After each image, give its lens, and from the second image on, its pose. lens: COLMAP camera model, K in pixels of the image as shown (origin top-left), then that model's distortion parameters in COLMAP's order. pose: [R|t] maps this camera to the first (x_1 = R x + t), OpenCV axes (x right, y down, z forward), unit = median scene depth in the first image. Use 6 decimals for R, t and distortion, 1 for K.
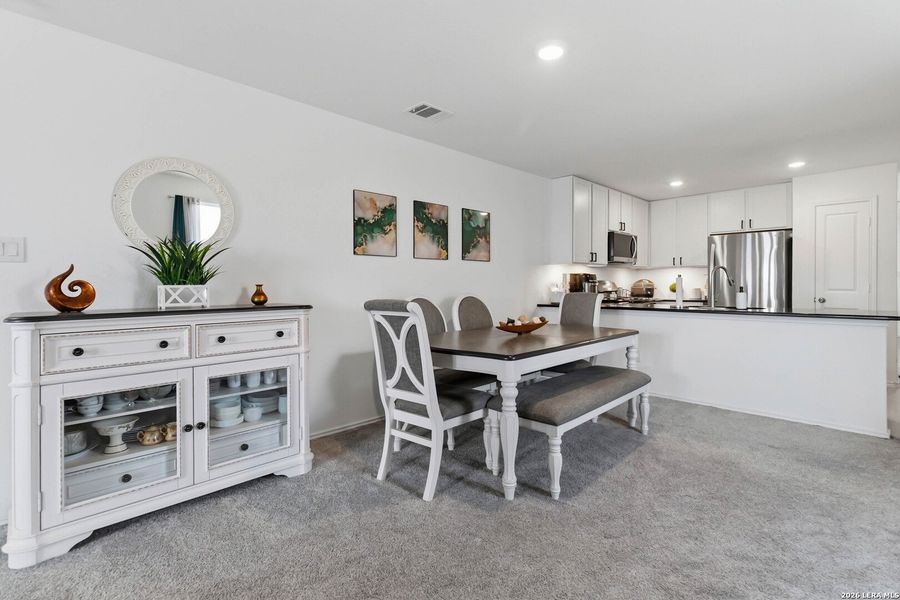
lens RADIAL K [[432.0, 0, 453.7], [0, 432.0, 290.6], [0, 0, 1]] dist [0.001439, 0.000074]
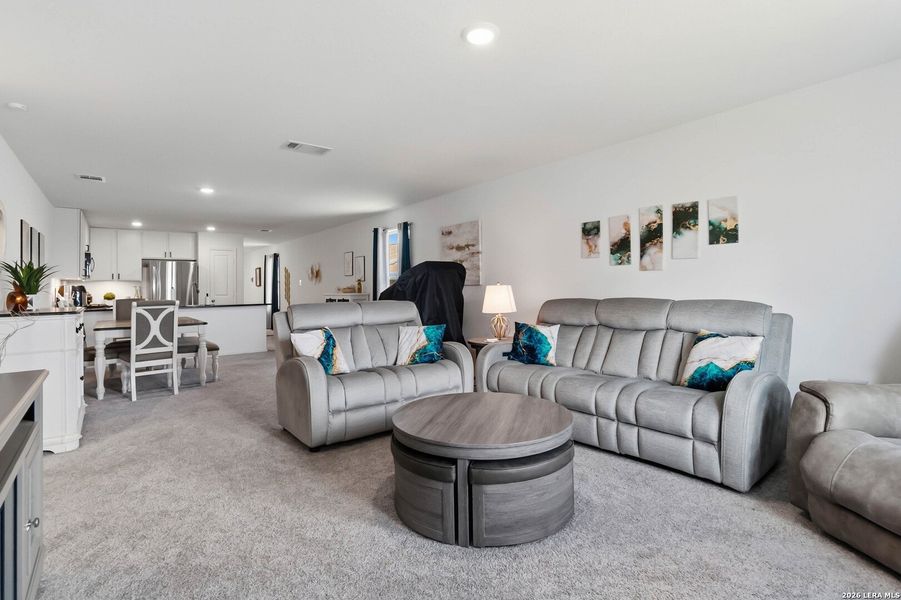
lens RADIAL K [[440.3, 0, 452.0], [0, 440.3, 268.7], [0, 0, 1]] dist [-0.000121, -0.000012]
pose [[0.142231, 0.045340, 0.988794, -1.282684], [0.028369, 0.998353, -0.049859, 0.010562], [-0.989427, 0.035143, 0.140711, -0.411671]]
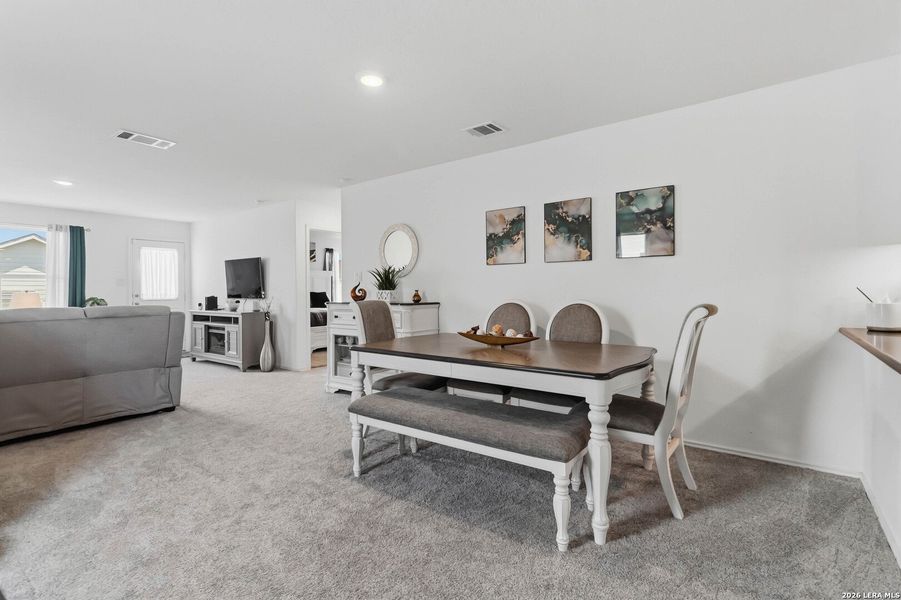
lens RADIAL K [[432.5, 0, 454.2], [0, 432.5, 290.6], [0, 0, 1]] dist [0.001439, 0.000074]
pose [[0.125586, 0.004279, -0.992074, 0.885432], [-0.008542, 0.999958, 0.003232, -0.013704], [0.992046, 0.008068, 0.125617, 0.696301]]
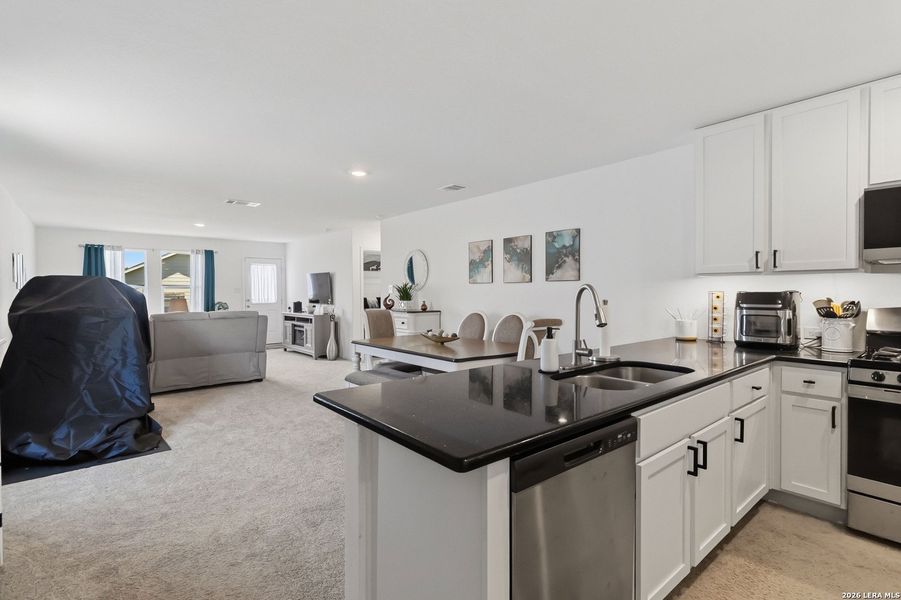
lens RADIAL K [[440.4, 0, 450.5], [0, 440.4, 300.0], [0, 0, 1]] dist [-0.000336, -0.000061]
pose [[-0.101451, 0.024393, -0.994541, 1.287946], [-0.010896, 0.999612, 0.025629, -0.057892], [0.994781, 0.013437, -0.101146, 1.008448]]
